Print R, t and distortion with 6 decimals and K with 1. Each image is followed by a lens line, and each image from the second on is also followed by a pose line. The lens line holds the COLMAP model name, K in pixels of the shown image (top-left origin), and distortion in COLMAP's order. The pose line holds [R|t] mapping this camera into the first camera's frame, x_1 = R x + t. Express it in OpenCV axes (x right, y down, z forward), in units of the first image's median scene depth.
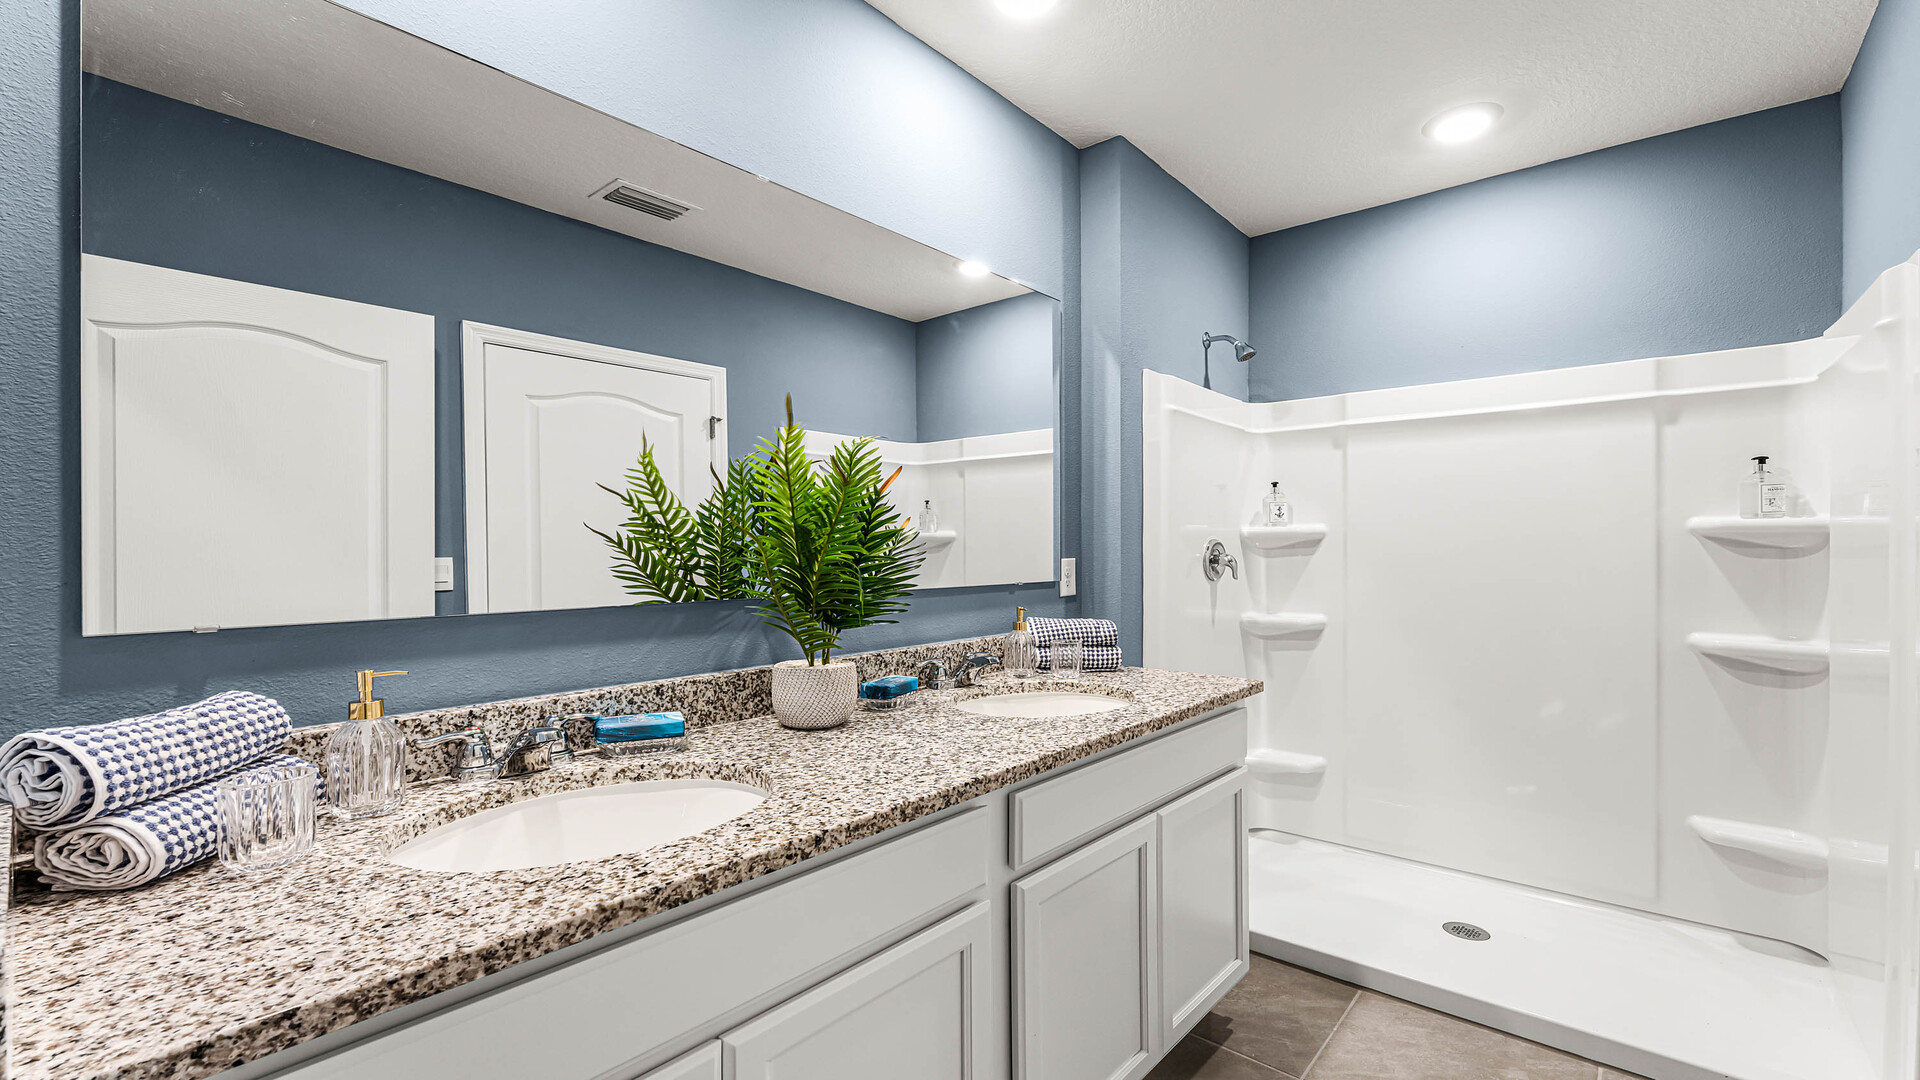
lens RADIAL K [[785.7, 0, 960.0], [0, 785.7, 540.0], [0, 0, 1]] dist [-0.037740, 0.000047]
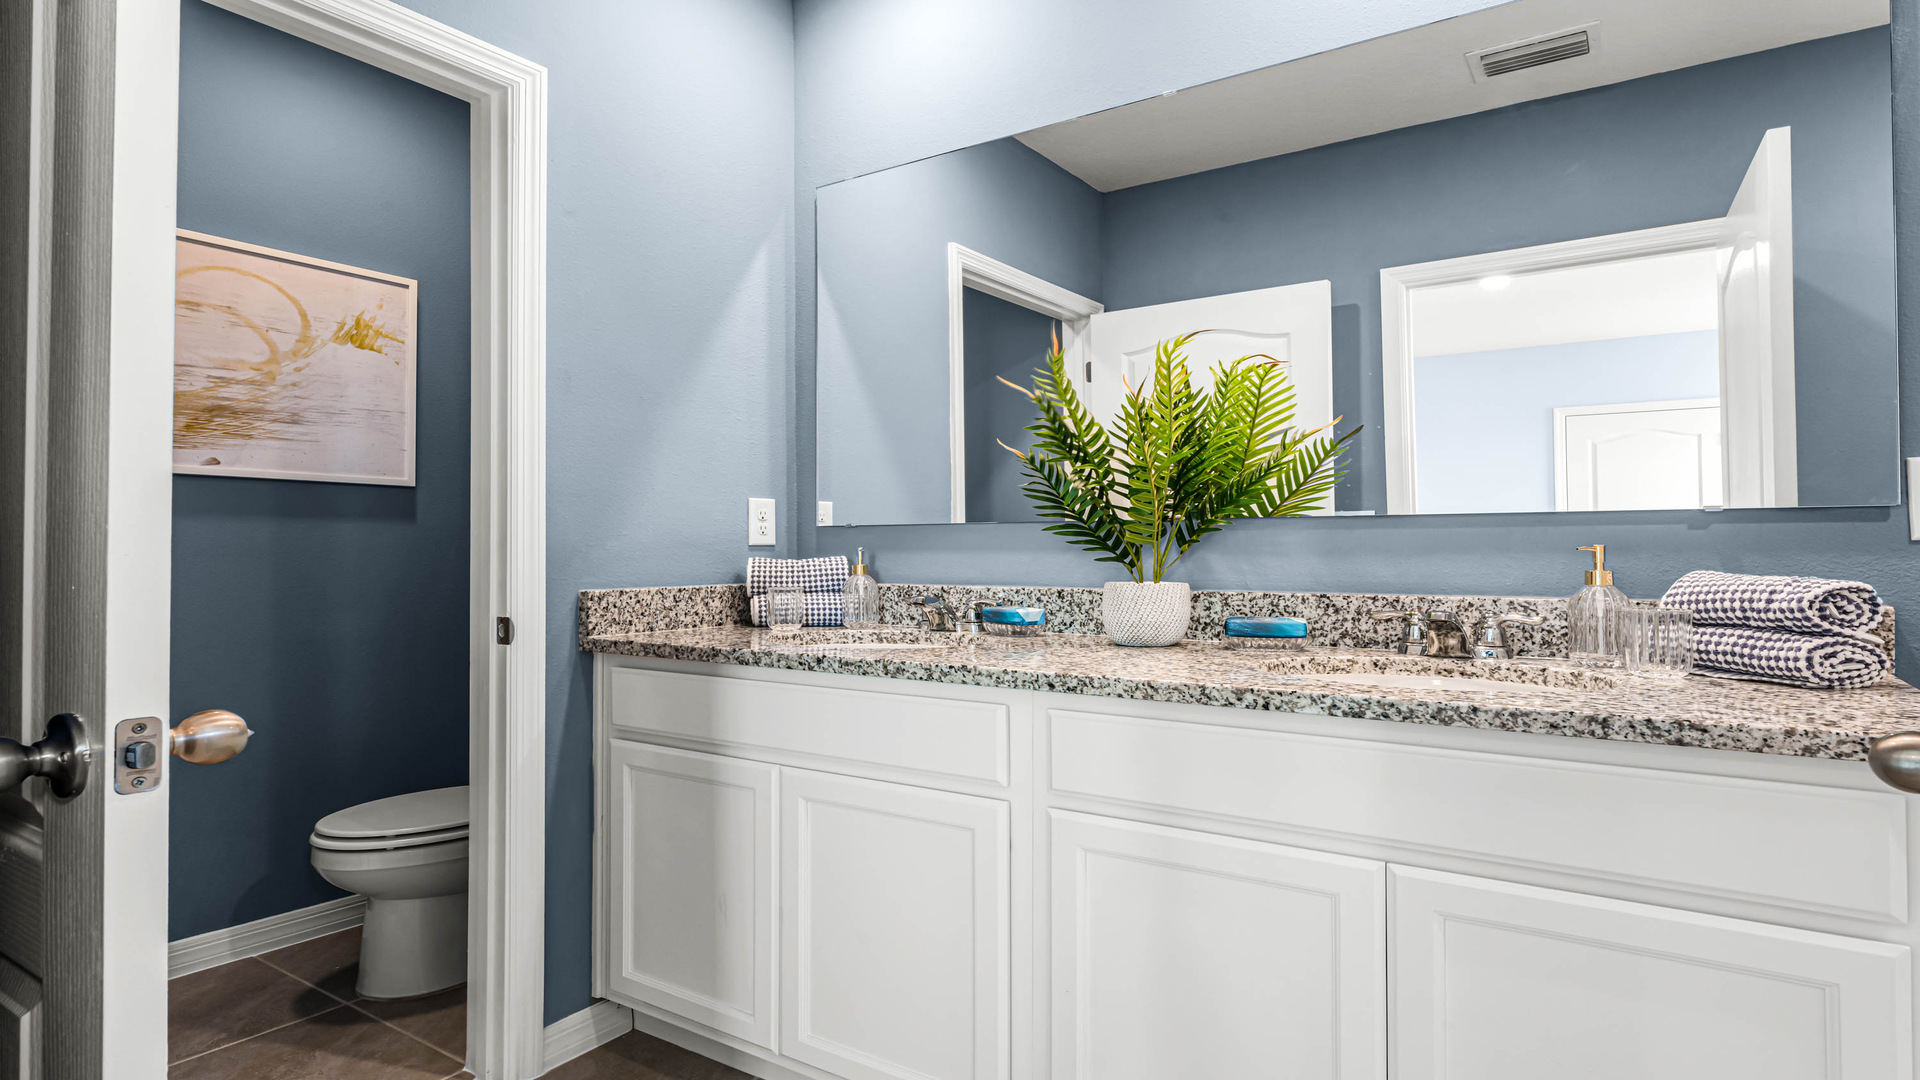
lens RADIAL K [[1021.2, 0, 960.0], [0, 1021.2, 540.0], [0, 0, 1]] dist [-0.080520, 0.000136]
pose [[0.104960, -0.015498, -0.994356, 1.067844], [-0.005289, 0.999856, -0.016142, 0.145767], [0.994462, 0.006954, 0.104863, 0.731298]]
